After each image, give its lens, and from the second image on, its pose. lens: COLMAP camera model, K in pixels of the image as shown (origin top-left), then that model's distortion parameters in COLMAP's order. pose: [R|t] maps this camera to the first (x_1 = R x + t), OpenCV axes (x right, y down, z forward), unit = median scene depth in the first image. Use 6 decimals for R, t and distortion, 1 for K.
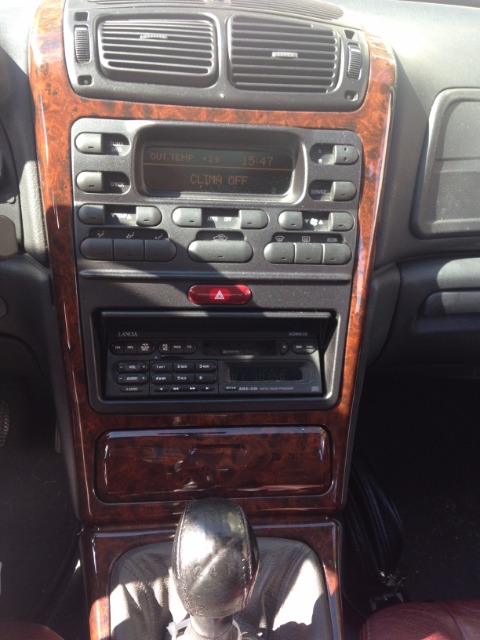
lens RADIAL K [[564.6, 0, 245.3], [0, 564.6, 313.2], [0, 0, 1]] dist [0.068981, -0.022798]
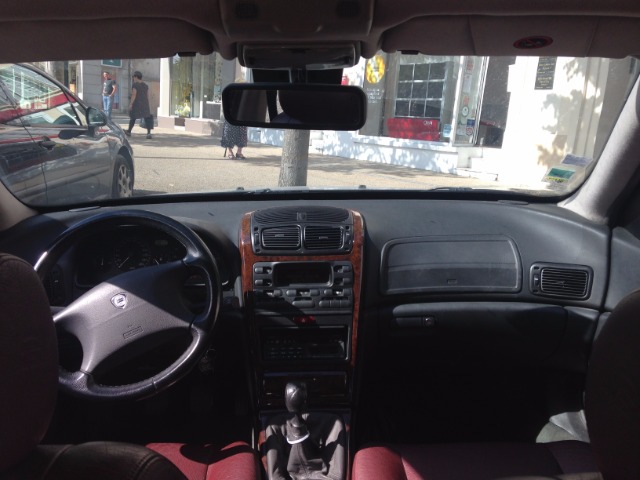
lens RADIAL K [[564.6, 0, 316.5], [0, 564.6, 237.2], [0, 0, 1]] dist [0.068981, -0.022798]
pose [[0.991795, -0.052546, -0.116542, 0.365007], [0.023293, 0.970637, -0.239417, 0.240293], [0.125701, 0.234738, 0.963897, -1.777328]]
